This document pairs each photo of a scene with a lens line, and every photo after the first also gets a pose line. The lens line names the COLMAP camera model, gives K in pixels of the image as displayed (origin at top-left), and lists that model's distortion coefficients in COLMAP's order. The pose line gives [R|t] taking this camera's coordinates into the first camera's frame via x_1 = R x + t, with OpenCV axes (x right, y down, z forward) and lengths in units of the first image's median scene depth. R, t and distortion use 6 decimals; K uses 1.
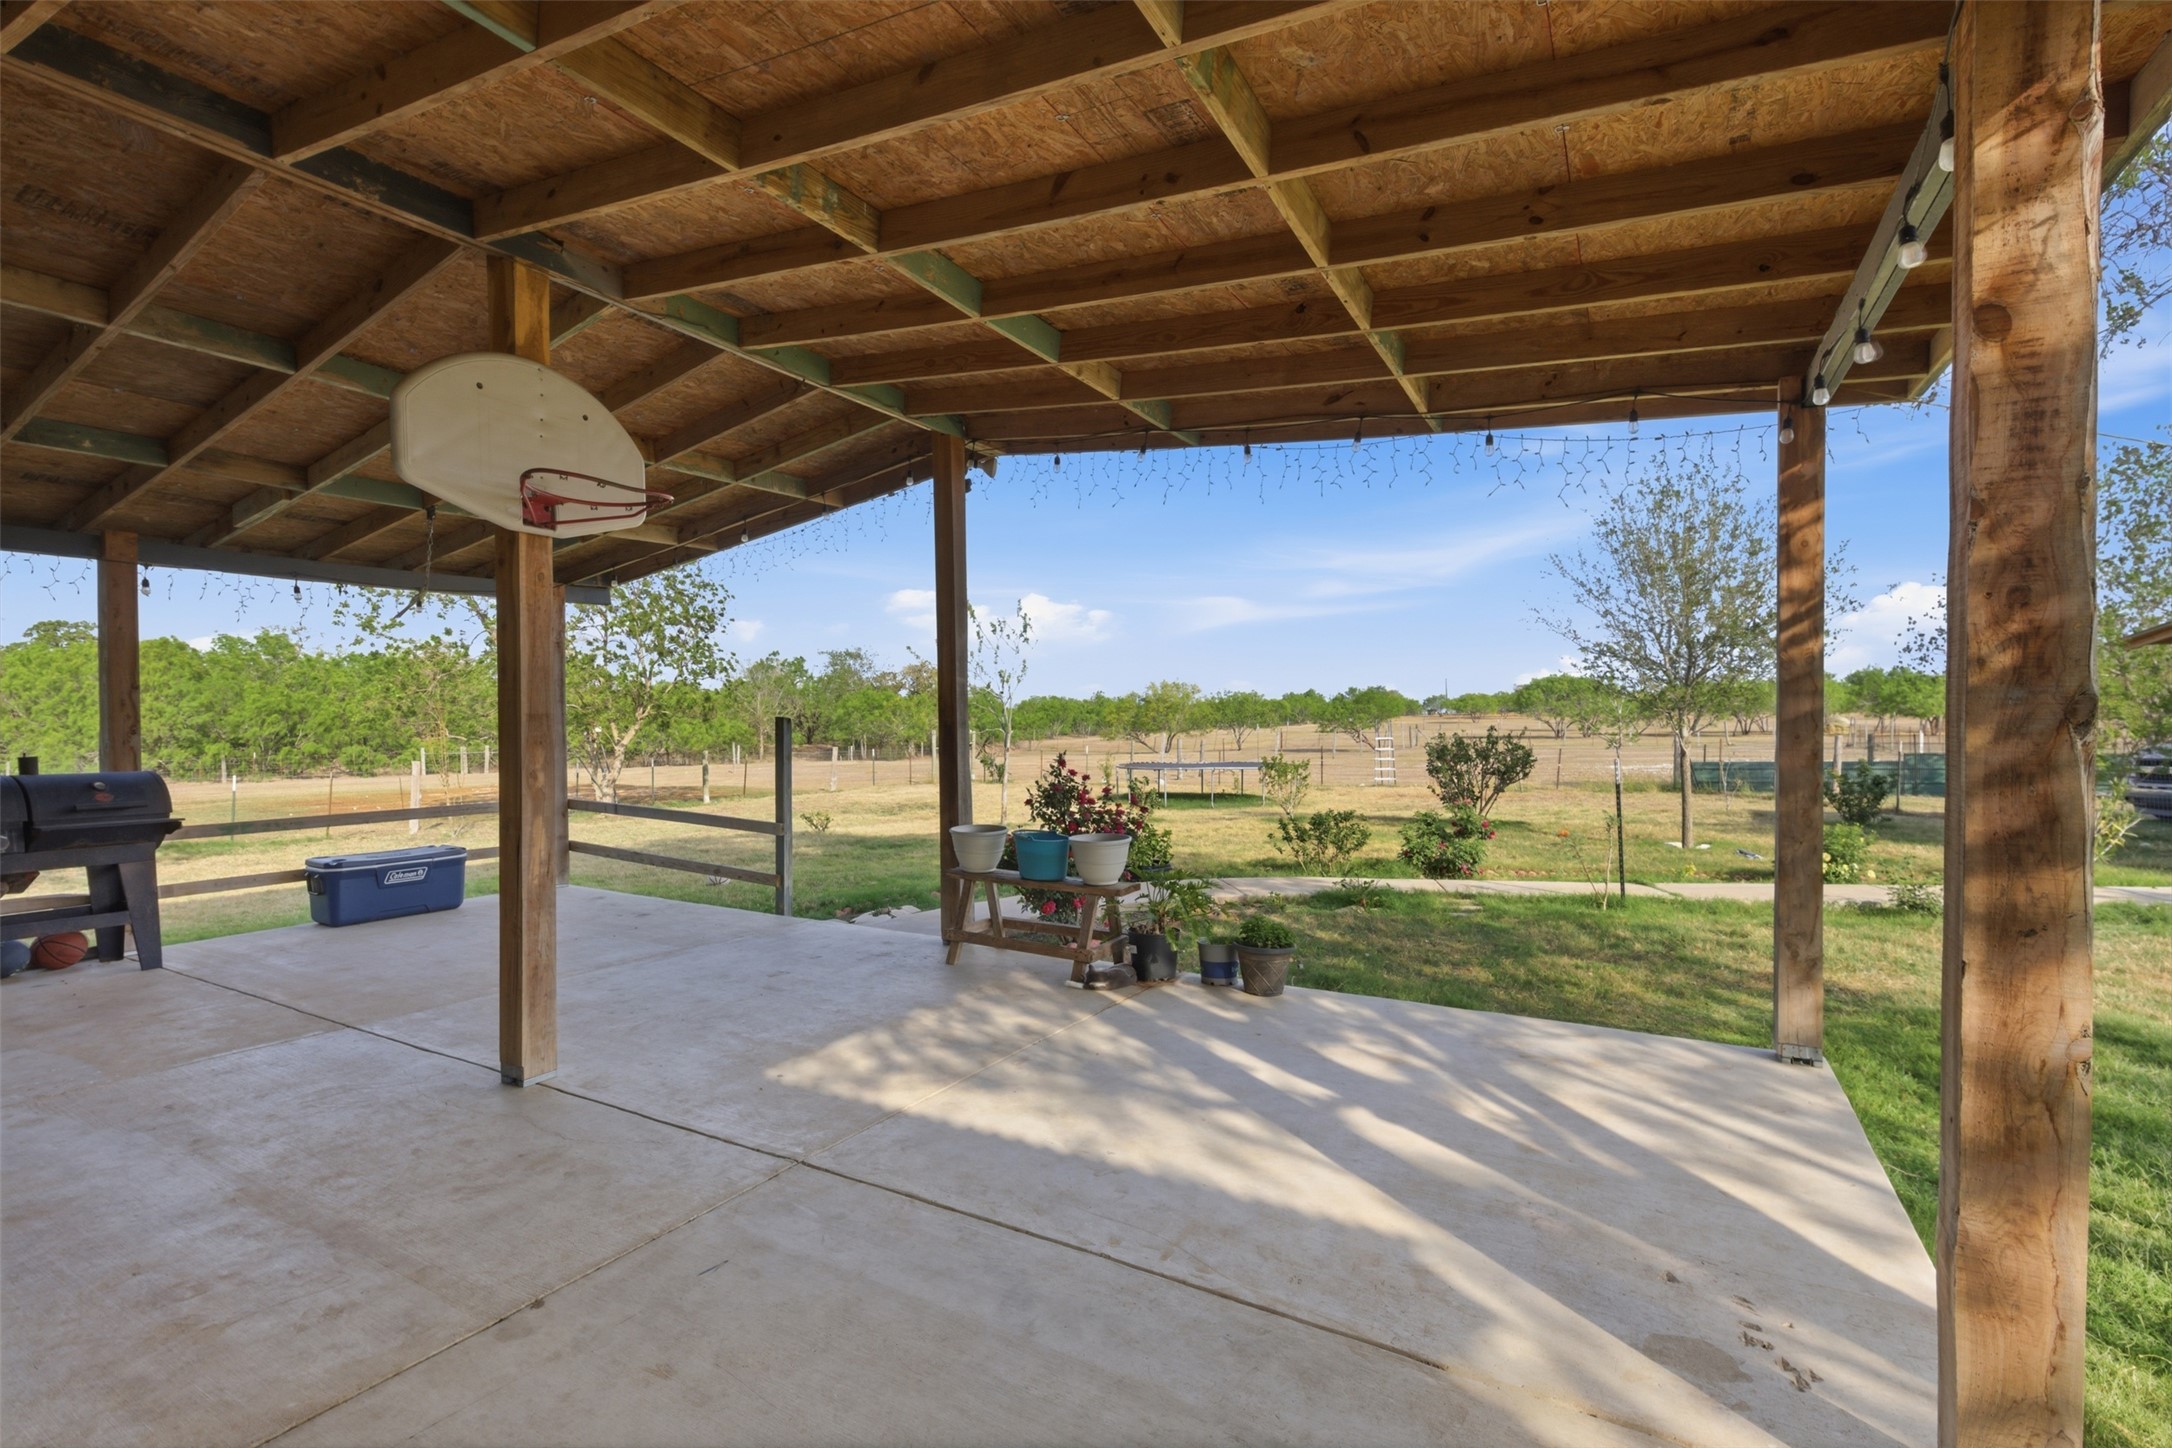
lens RADIAL K [[1000.0, 0, 1078.9], [0, 1000.0, 725.3], [0, 0, 1]] dist [0.002093, 0.000240]
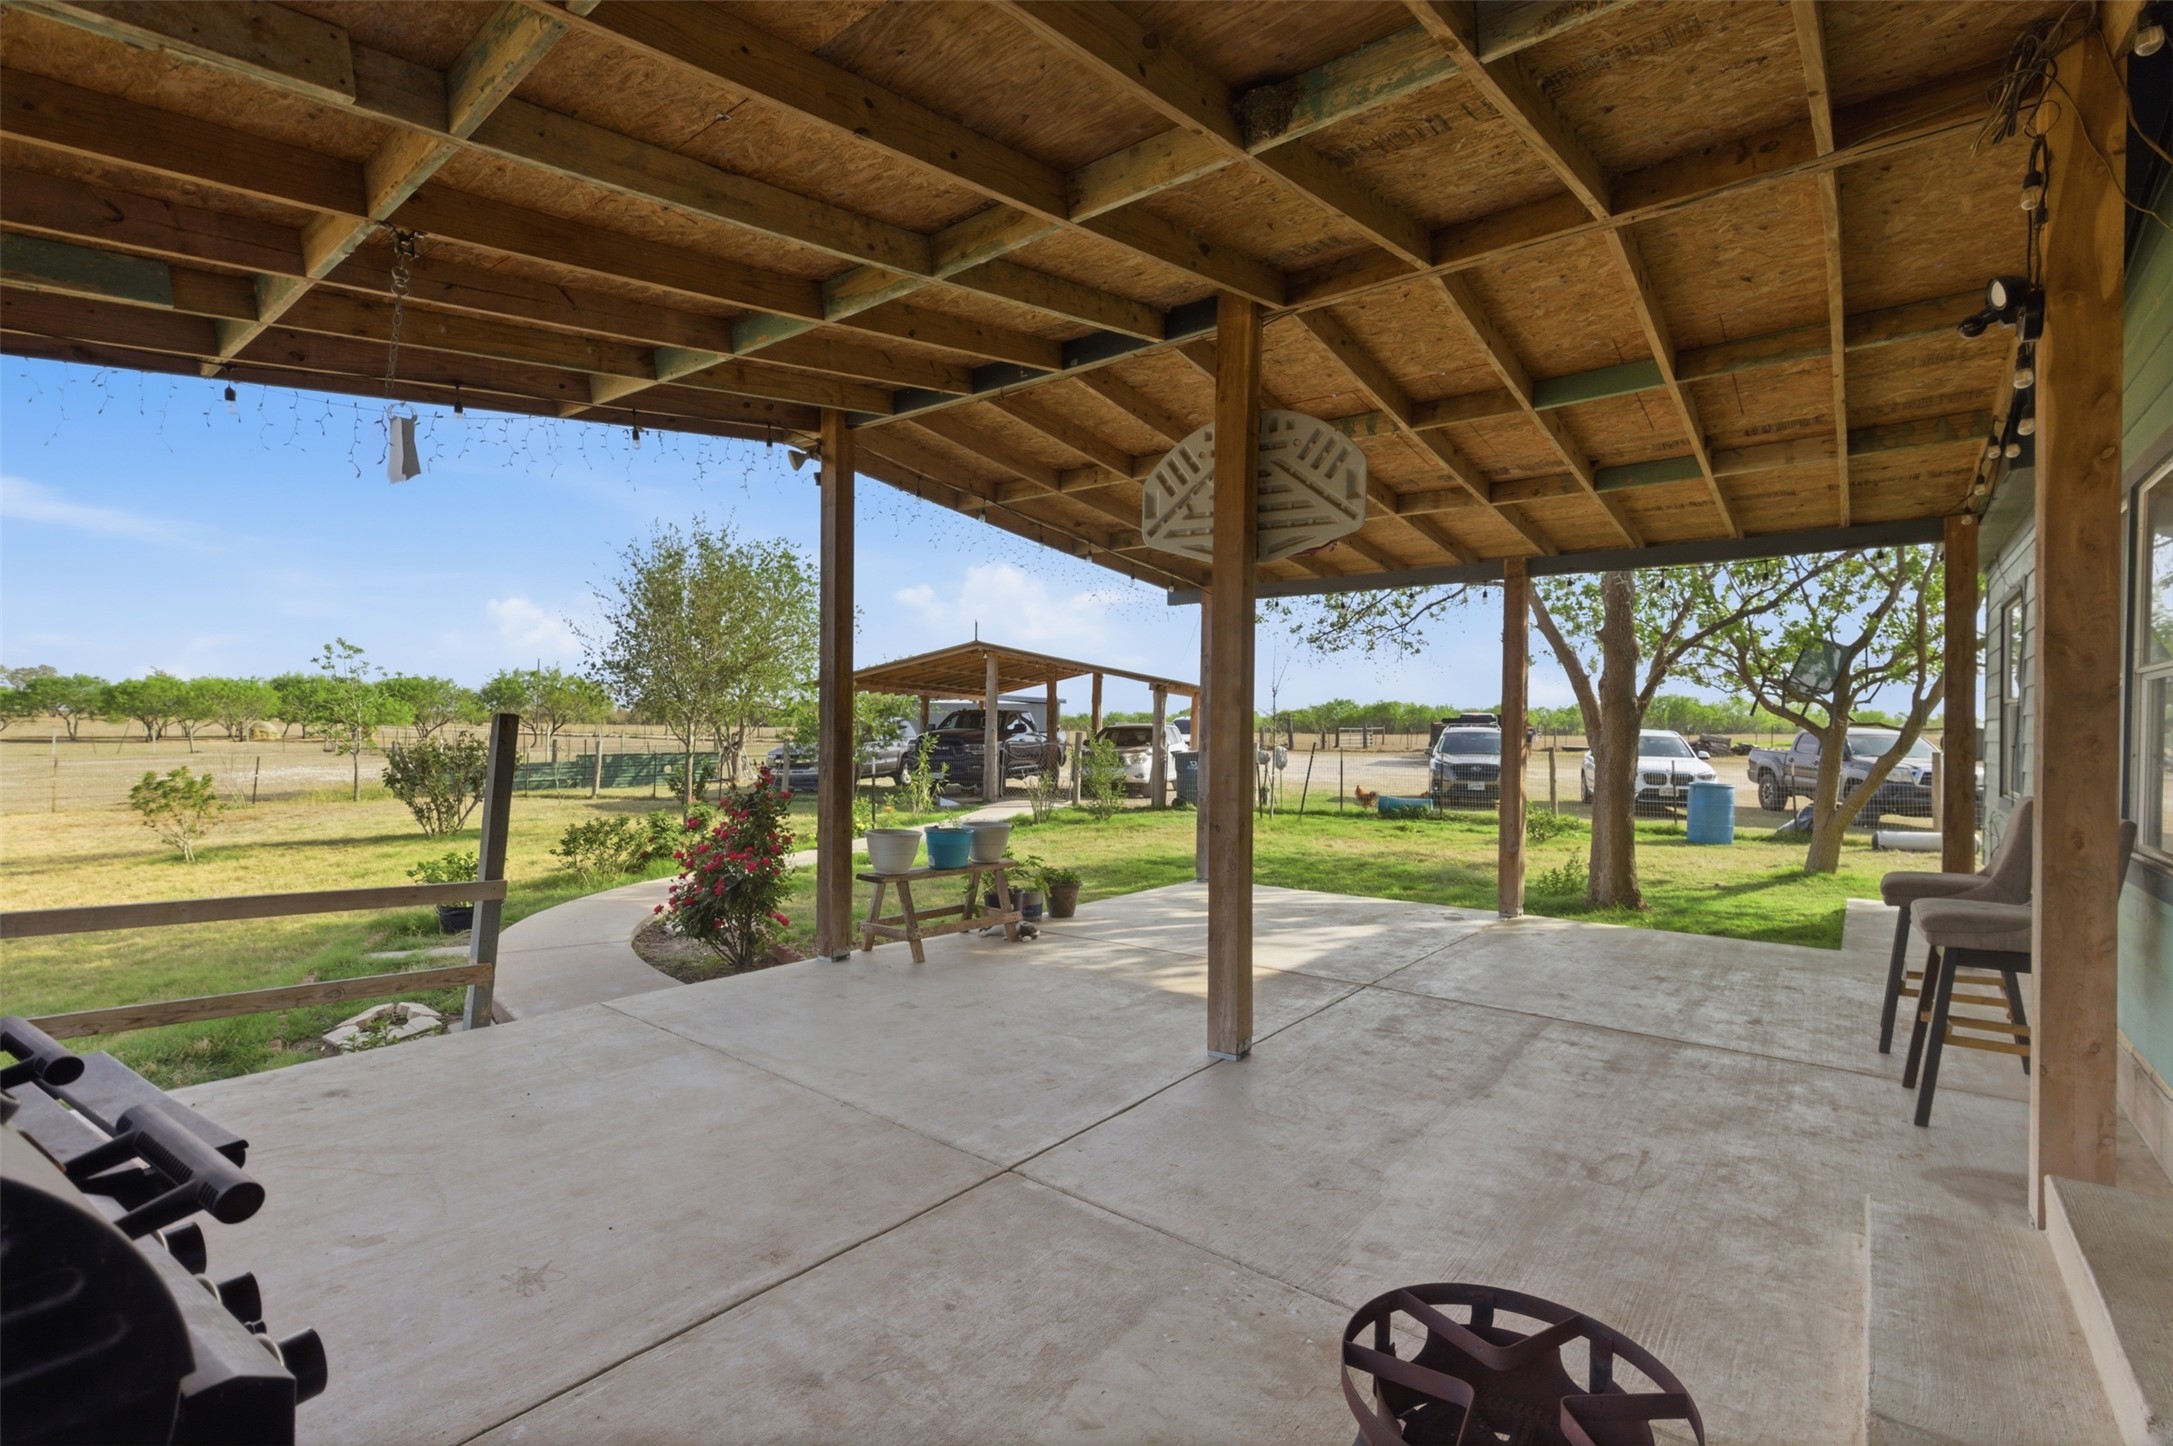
lens RADIAL K [[1075.6, 0, 1086.5], [0, 1075.6, 723.0], [0, 0, 1]] dist [-0.001430, -0.000116]
pose [[0.091631, 0.011480, 0.995727, -1.965782], [-0.002120, 0.999934, -0.011334, 0.014252], [-0.995791, -0.001072, 0.091649, 1.202489]]
